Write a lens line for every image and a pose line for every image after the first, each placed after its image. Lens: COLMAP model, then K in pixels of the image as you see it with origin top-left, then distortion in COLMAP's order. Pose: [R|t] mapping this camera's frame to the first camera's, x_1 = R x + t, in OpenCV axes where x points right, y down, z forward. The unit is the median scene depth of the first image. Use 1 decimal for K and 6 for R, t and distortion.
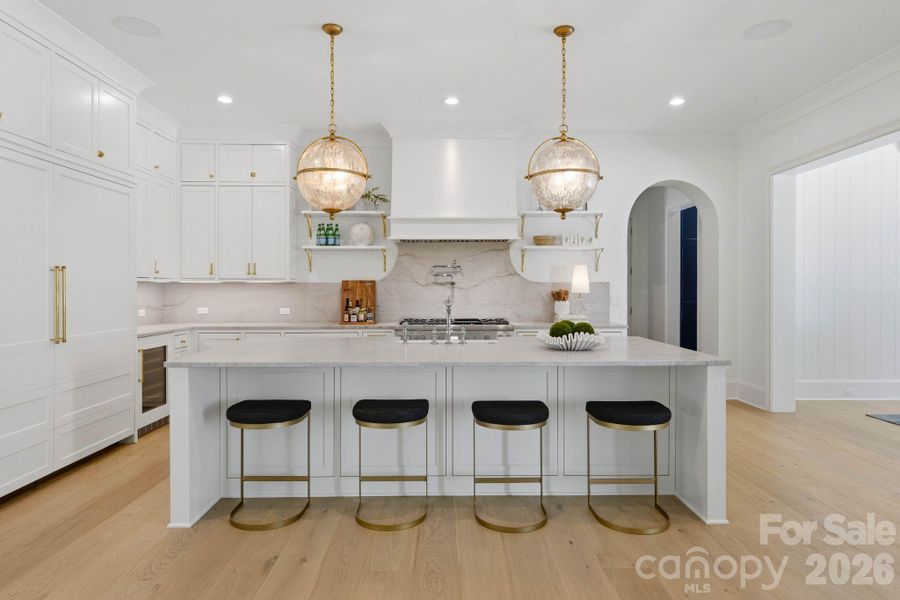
lens RADIAL K [[535.3, 0, 454.0], [0, 535.3, 286.4], [0, 0, 1]] dist [-0.005420, -0.000684]
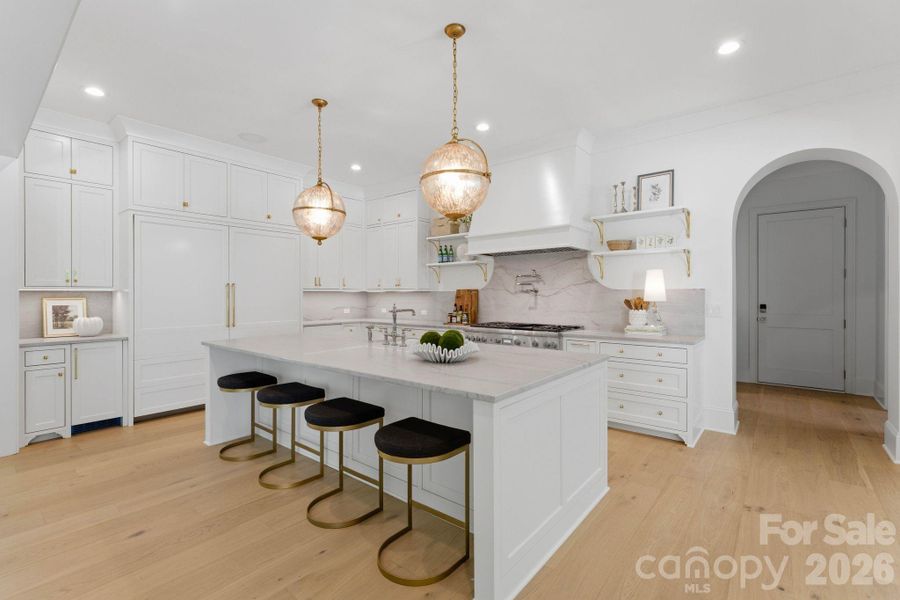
lens RADIAL K [[401.8, 0, 448.3], [0, 401.8, 297.5], [0, 0, 1]] dist [-0.010415, 0.000949]
pose [[0.762264, 0.004290, -0.647252, 0.399882], [0.003014, 0.999944, 0.010177, -0.001743], [0.647260, -0.009709, 0.762208, 0.267980]]
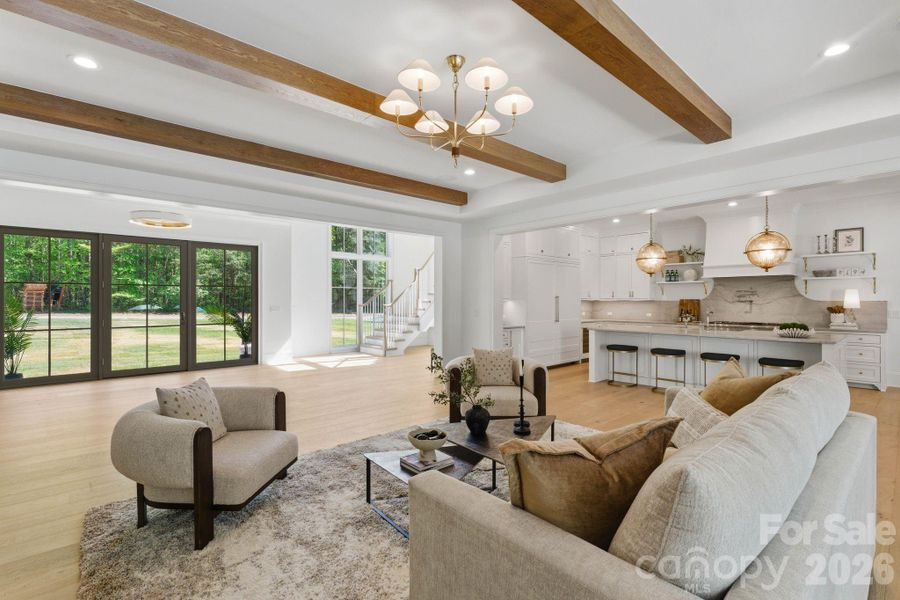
lens RADIAL K [[401.8, 0, 452.3], [0, 401.8, 301.9], [0, 0, 1]] dist [-0.010415, 0.000949]
pose [[0.653153, 0.004872, -0.757210, 0.342707], [0.000630, 0.999975, 0.006977, -0.013242], [0.757225, -0.005034, 0.653134, -0.540613]]
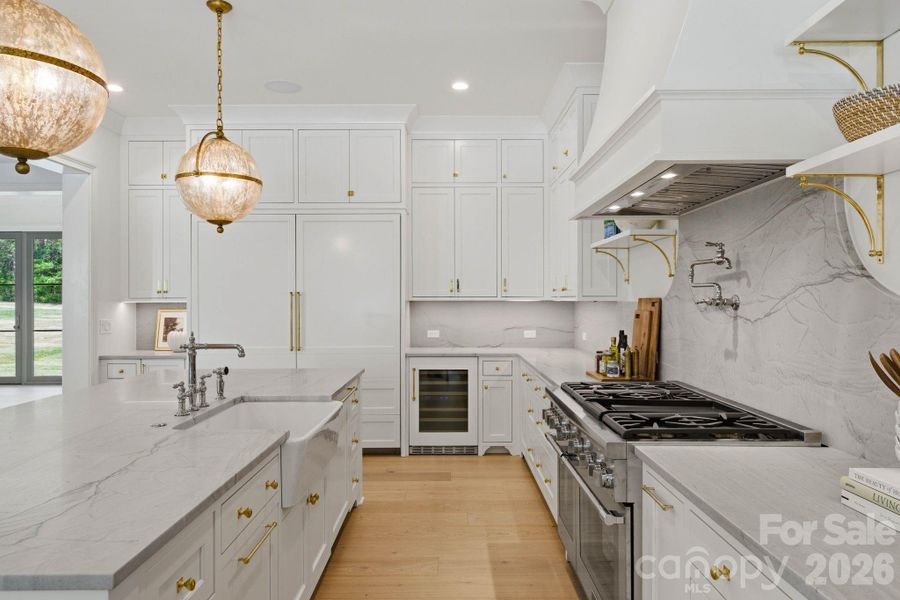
lens RADIAL K [[595.7, 0, 444.9], [0, 595.7, 297.6], [0, 0, 1]] dist [-0.003663, 0.001132]
pose [[-0.019119, -0.001567, -0.999816, 0.419967], [0.005840, 0.999982, -0.001679, -0.011632], [0.999800, -0.005871, -0.019110, 0.827510]]
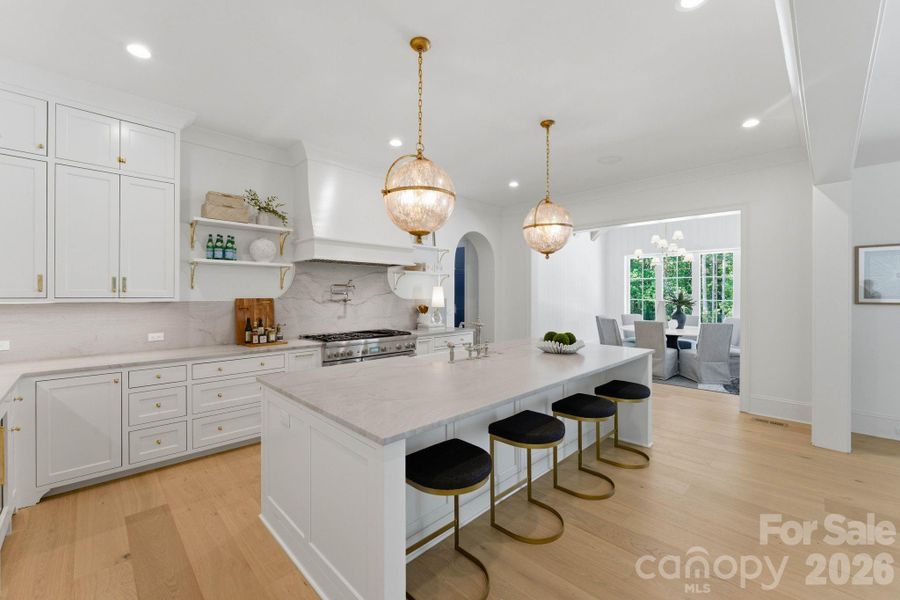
lens RADIAL K [[370.5, 0, 450.7], [0, 370.5, 293.7], [0, 0, 1]] dist [-0.006243, -0.002065]
pose [[0.718107, 0.003606, 0.695924, -0.392928], [-0.003797, 0.999992, -0.001263, -0.020316], [-0.695923, -0.001736, 0.718115, 0.295542]]
